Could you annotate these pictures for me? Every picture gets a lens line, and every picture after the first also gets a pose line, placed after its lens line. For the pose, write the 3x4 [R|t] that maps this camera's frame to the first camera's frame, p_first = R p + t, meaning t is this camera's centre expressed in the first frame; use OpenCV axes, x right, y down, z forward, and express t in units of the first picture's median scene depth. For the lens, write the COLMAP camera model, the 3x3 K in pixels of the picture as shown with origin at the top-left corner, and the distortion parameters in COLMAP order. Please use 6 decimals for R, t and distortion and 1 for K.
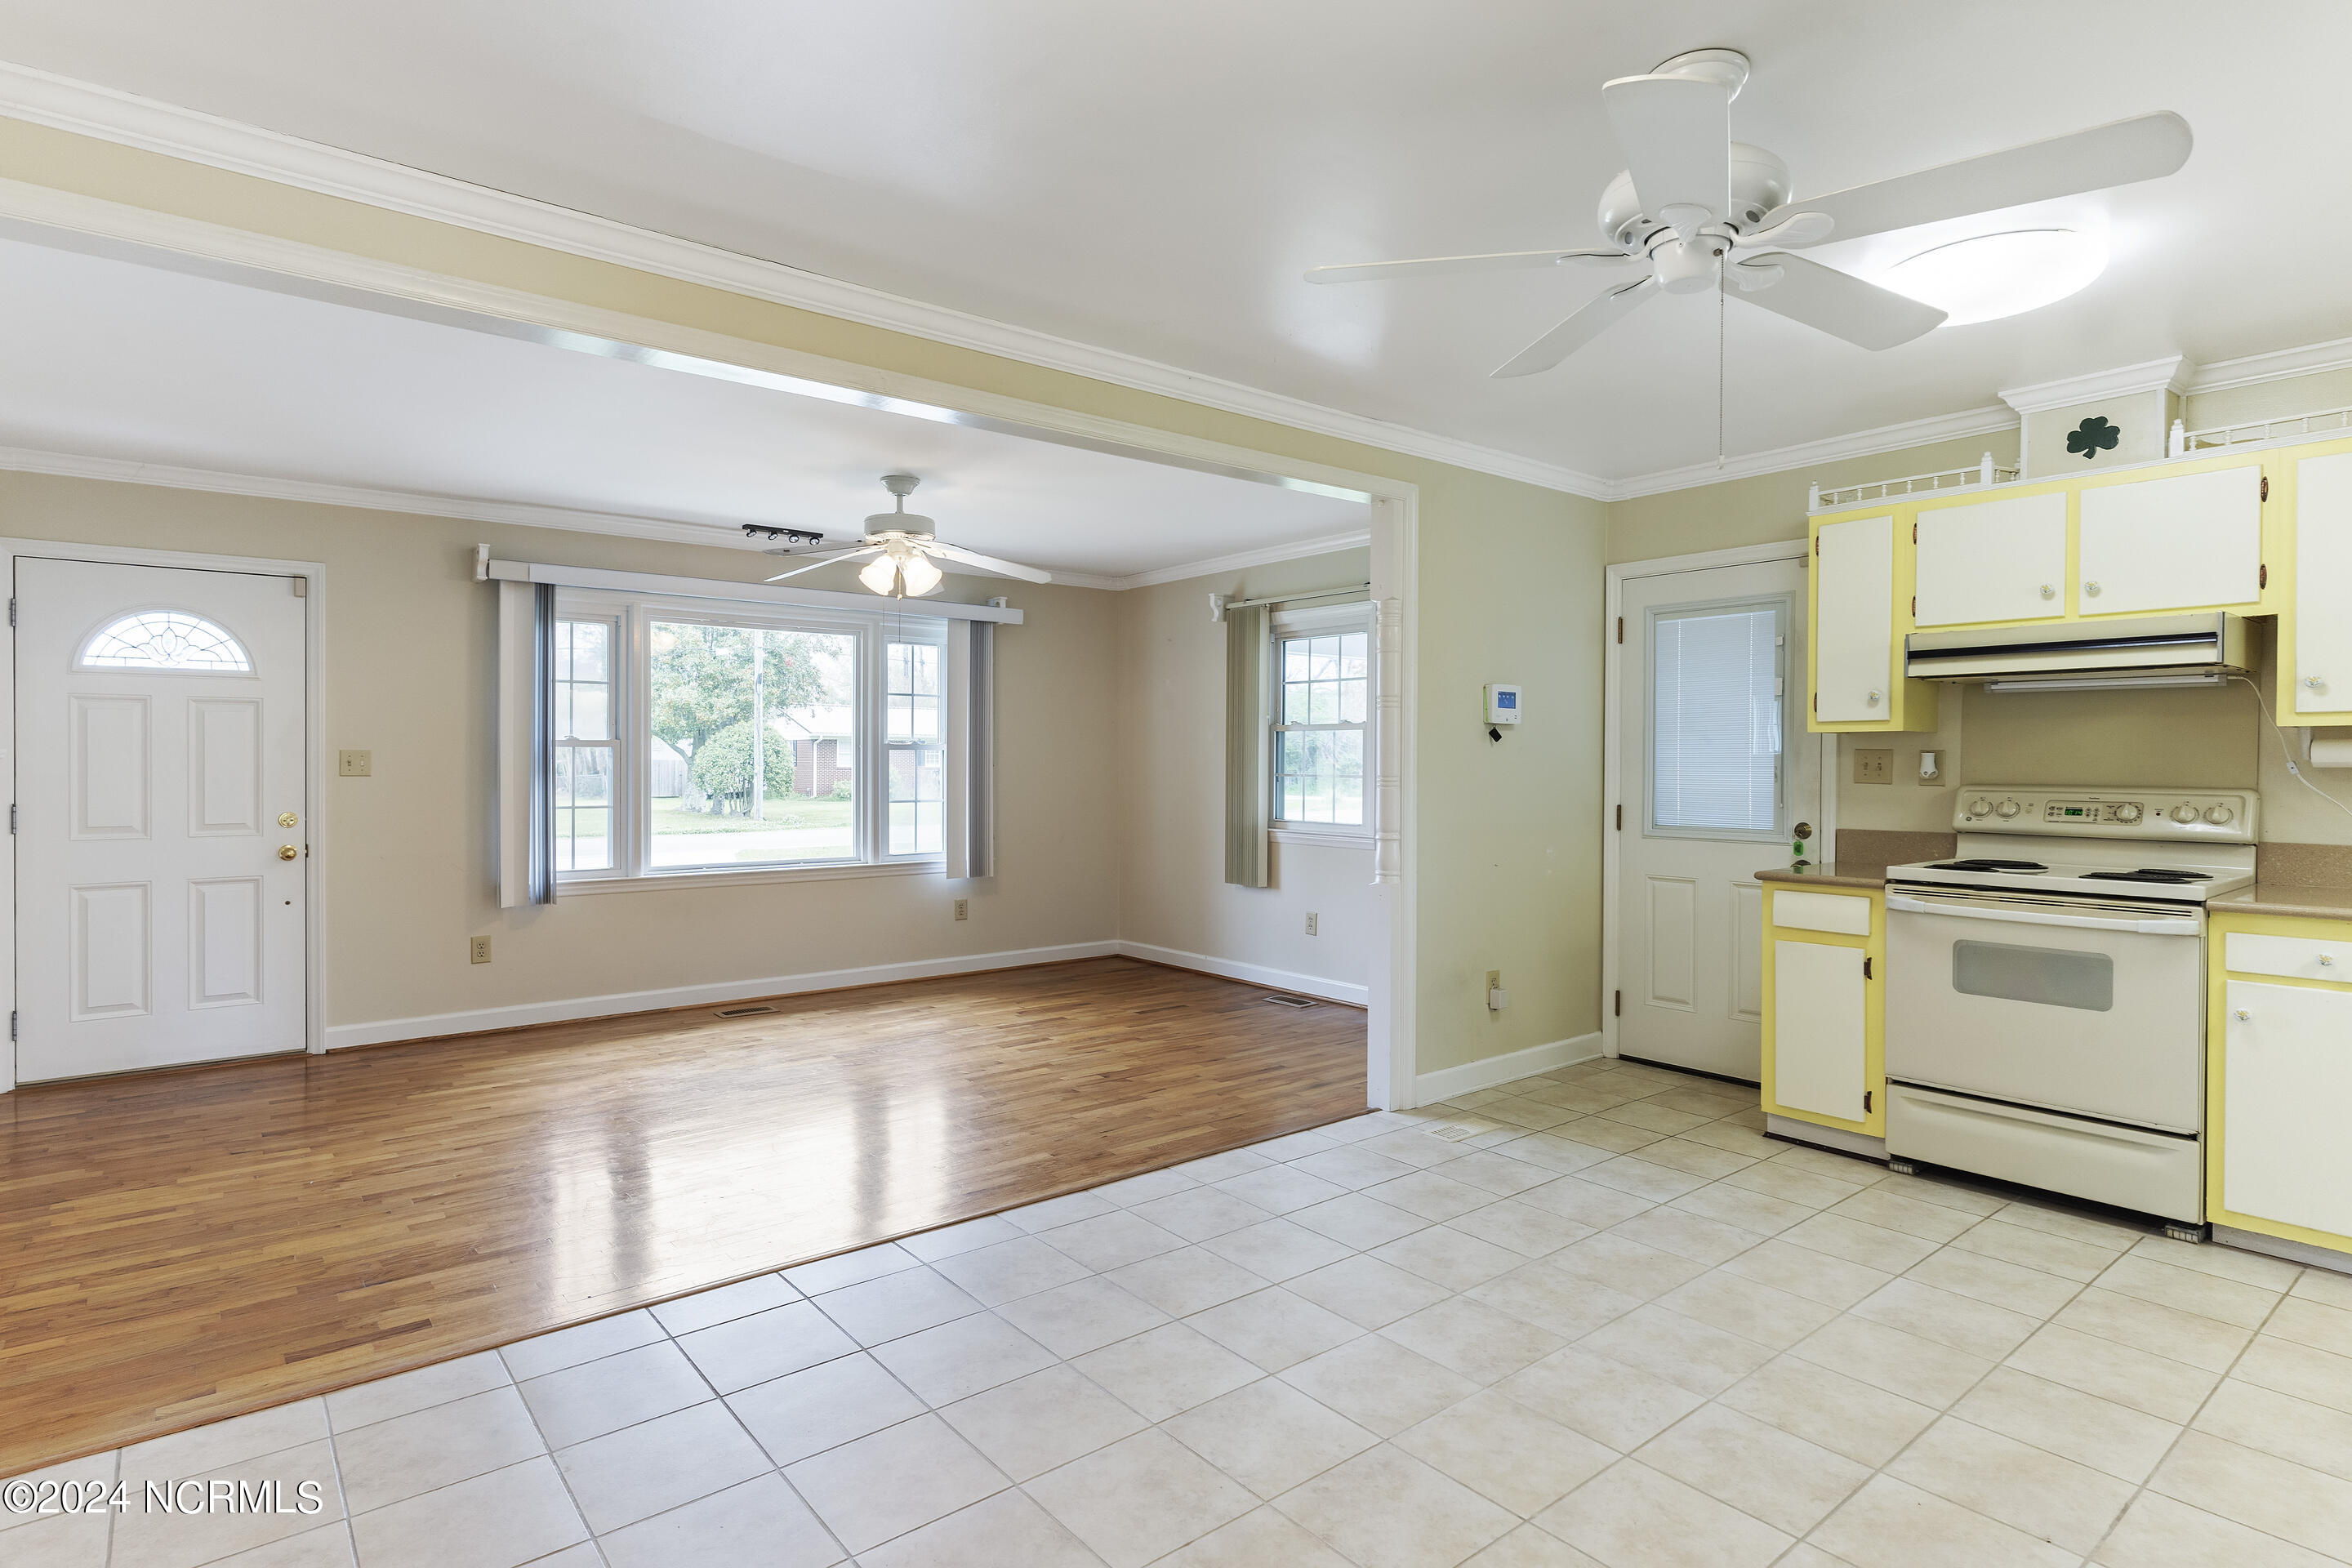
lens RADIAL K [[1221.4, 0, 1160.4], [0, 1221.4, 763.3], [0, 0, 1]] dist [-0.002171, 0.000808]
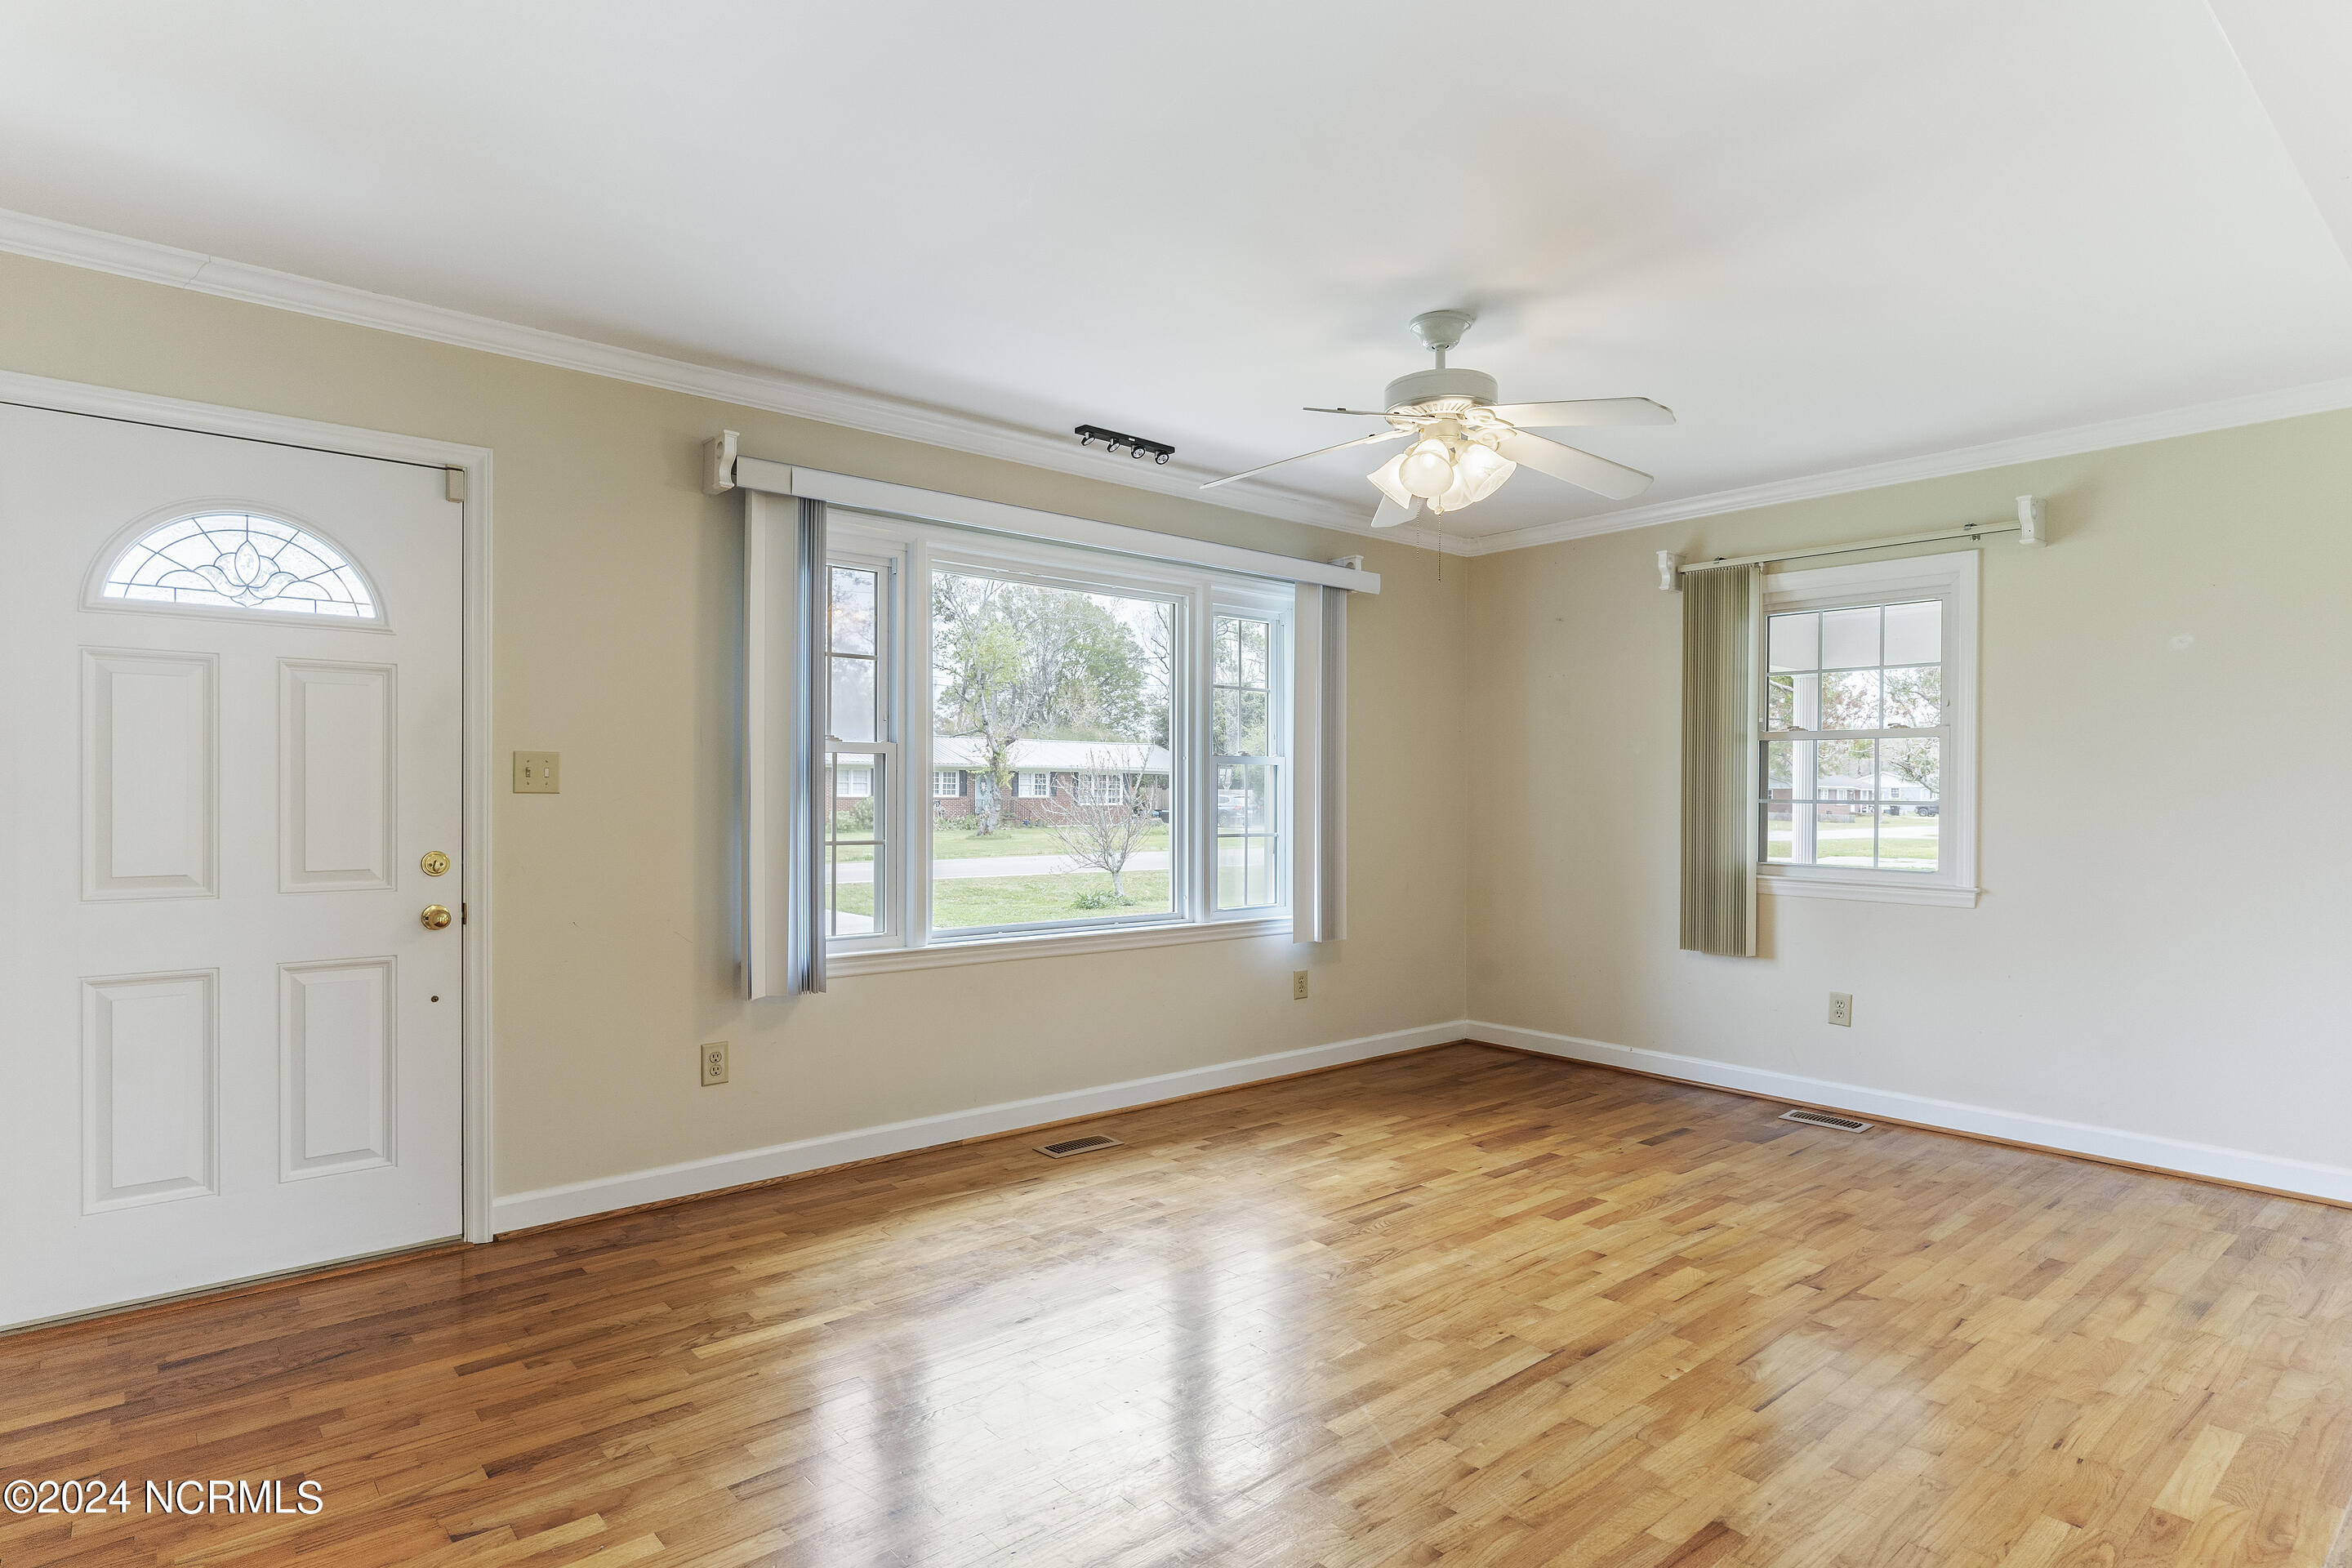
lens RADIAL K [[1248.4, 0, 1180.5], [0, 1248.4, 796.8], [0, 0, 1]] dist [-0.000848, -0.000276]
pose [[0.999416, 0.004993, 0.033798, -0.379963], [-0.005057, 0.999986, 0.001824, 0.010306], [-0.033789, -0.001994, 0.999427, 0.378560]]
